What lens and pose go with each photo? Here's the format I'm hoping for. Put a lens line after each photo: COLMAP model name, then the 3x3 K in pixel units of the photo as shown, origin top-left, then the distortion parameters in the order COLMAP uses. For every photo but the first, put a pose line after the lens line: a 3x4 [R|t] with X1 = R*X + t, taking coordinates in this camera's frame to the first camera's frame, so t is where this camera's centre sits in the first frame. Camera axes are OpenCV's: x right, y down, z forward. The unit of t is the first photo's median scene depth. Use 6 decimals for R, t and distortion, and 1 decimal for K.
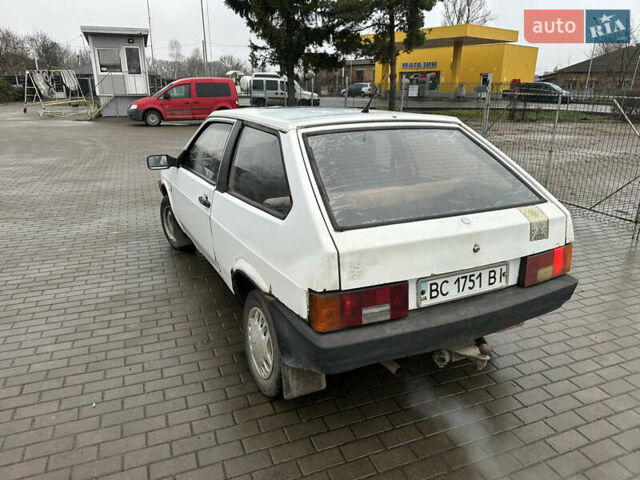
lens RADIAL K [[480.0, 0, 319.1], [0, 480.0, 236.2], [0, 0, 1]] dist [0.043914, -0.018345]
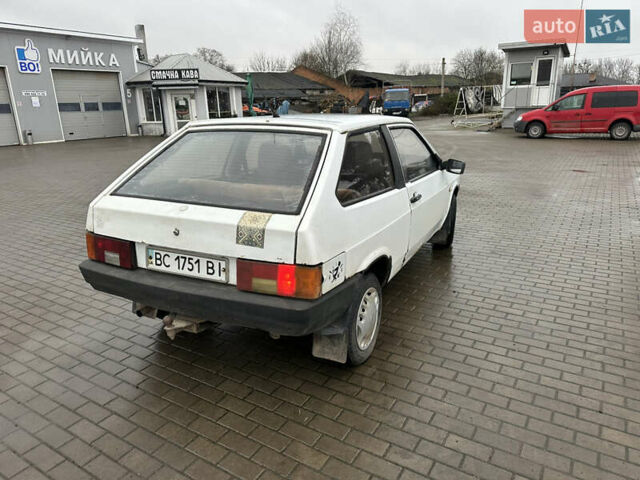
lens RADIAL K [[480.0, 0, 316.8], [0, 480.0, 236.2], [0, 0, 1]] dist [0.043914, -0.018345]
pose [[0.593975, 0.203875, -0.778222, 1.318304], [-0.223731, 0.971056, 0.083631, -0.126314], [0.772747, 0.124438, 0.622396, 0.503818]]
